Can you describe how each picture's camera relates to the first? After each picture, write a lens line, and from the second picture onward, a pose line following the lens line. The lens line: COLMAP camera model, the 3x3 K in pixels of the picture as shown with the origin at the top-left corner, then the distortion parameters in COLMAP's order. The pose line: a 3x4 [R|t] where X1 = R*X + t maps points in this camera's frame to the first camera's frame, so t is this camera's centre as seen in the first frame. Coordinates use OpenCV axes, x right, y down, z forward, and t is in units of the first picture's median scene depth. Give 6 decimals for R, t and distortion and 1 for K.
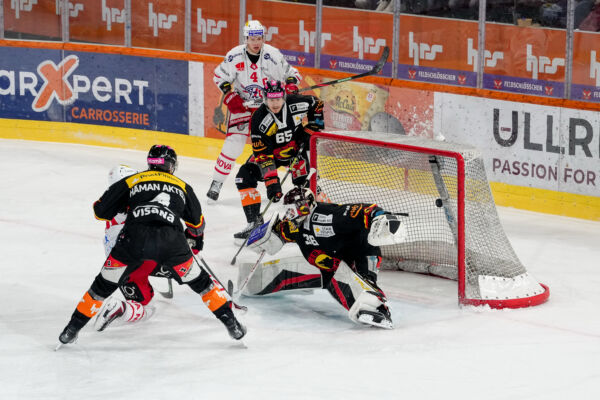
lens RADIAL K [[2782.9, 0, 267.5], [0, 2782.9, 229.1], [0, 0, 1]] dist [0.688312, 0.000000]
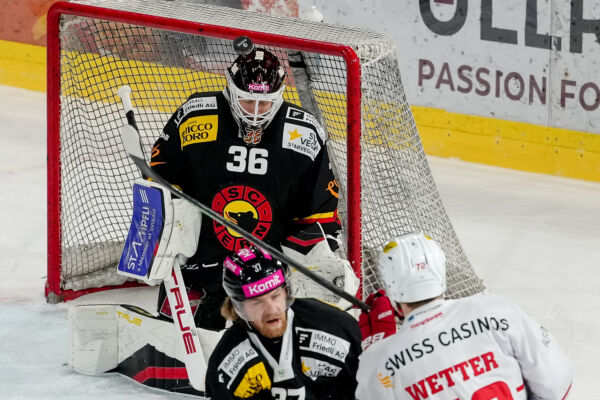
lens RADIAL K [[2782.9, 0, 298.1], [0, 2782.9, 199.1], [0, 0, 1]] dist [0.688312, 0.000000]
pose [[0.999126, 0.001433, 0.041770, 0.038725], [-0.001641, 0.999986, 0.004965, -0.002931], [-0.041762, -0.005029, 0.999115, 0.507000]]
